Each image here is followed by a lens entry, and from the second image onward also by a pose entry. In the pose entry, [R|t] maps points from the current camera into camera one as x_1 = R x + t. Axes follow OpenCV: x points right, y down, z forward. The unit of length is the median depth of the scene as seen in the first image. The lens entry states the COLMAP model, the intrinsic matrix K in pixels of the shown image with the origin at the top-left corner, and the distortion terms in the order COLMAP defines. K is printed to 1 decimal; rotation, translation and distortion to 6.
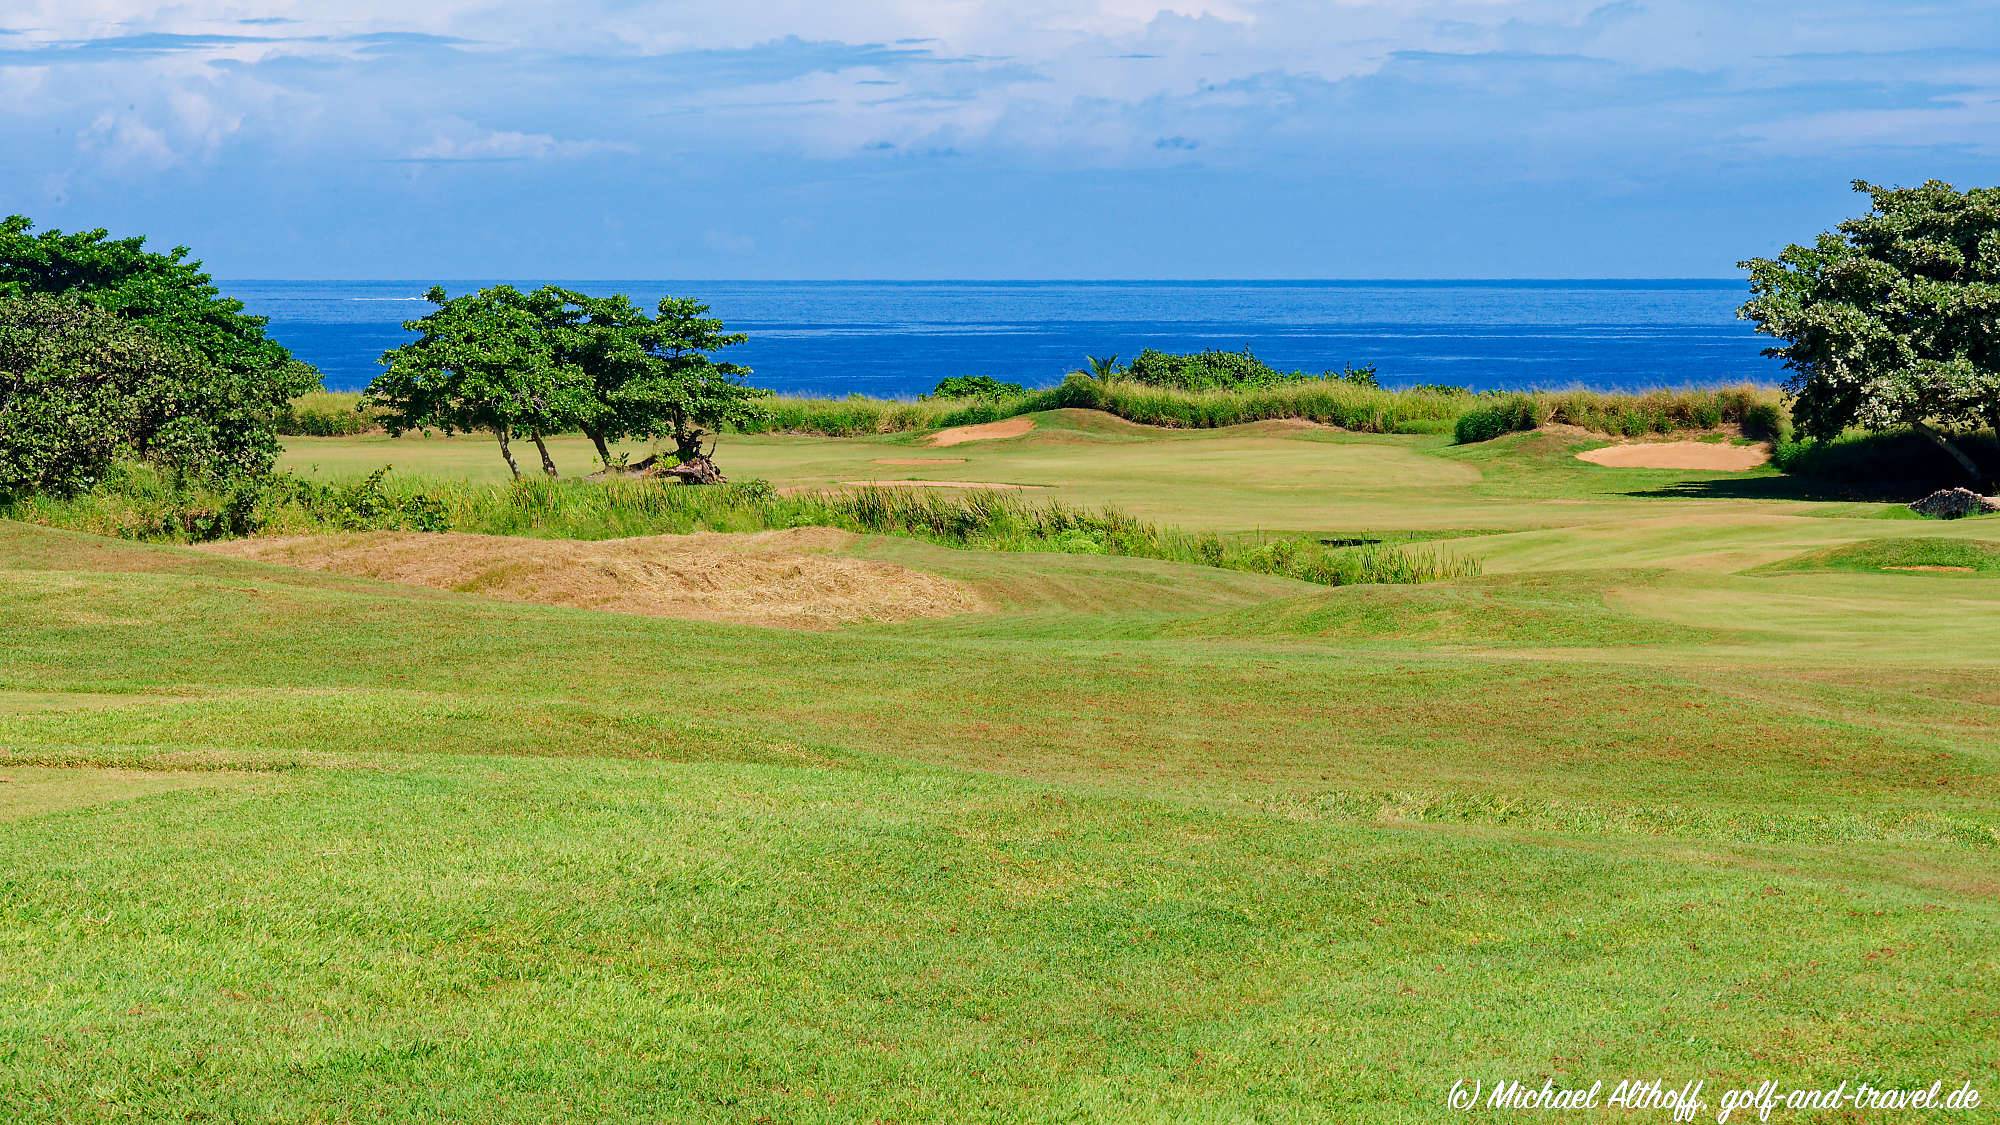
lens RADIAL K [[7910.6, 0, 999.9], [0, 7910.6, 562.2], [0, 0, 1]] dist [0.133661, 0.000000]
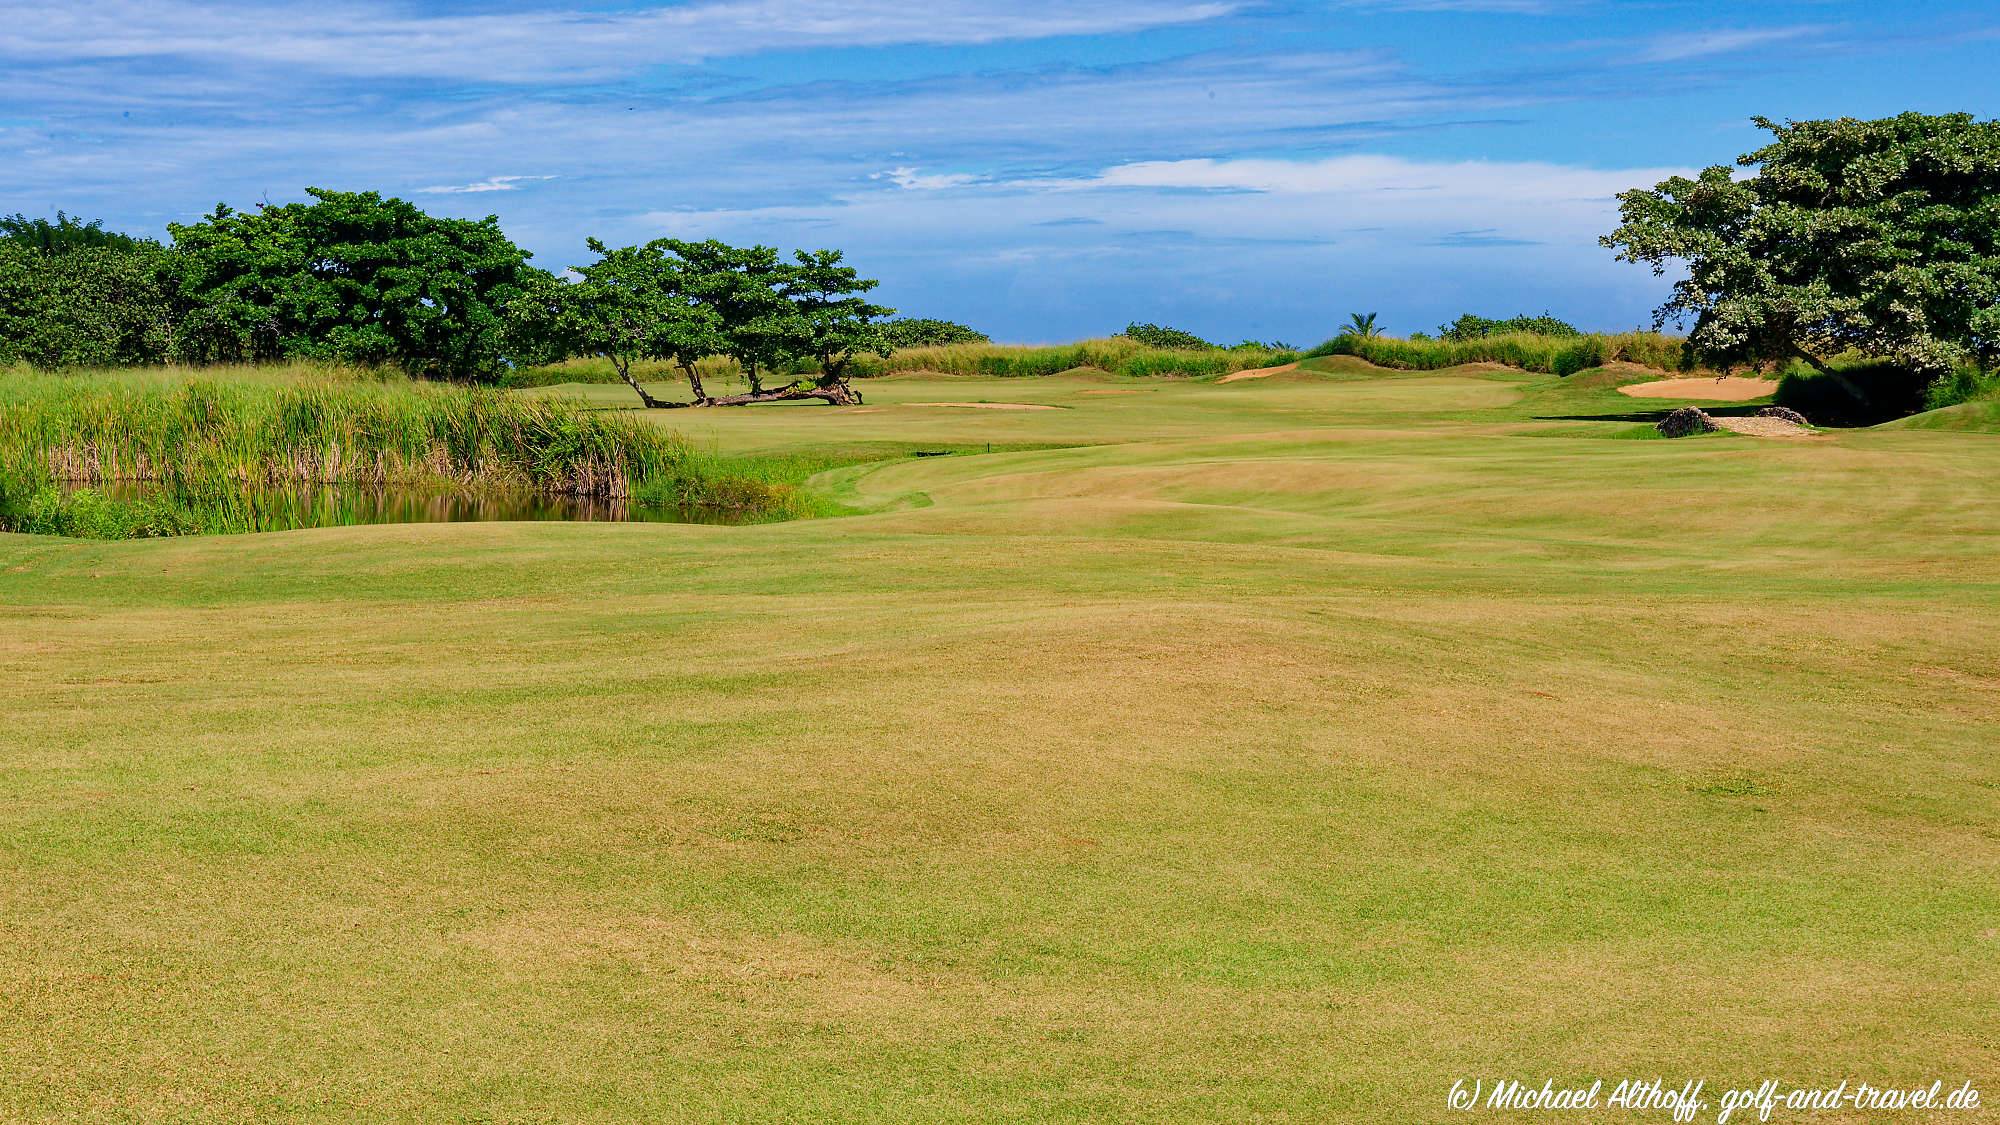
lens RADIAL K [[3416.2, 0, 1000.4], [0, 3416.2, 562.6], [0, 0, 1]] dist [0.028060, 0.000000]
pose [[0.949257, 0.021496, -0.313766, 0.159292], [-0.012955, 0.999487, 0.029280, -0.001653], [0.314235, -0.023730, 0.949049, 0.553078]]
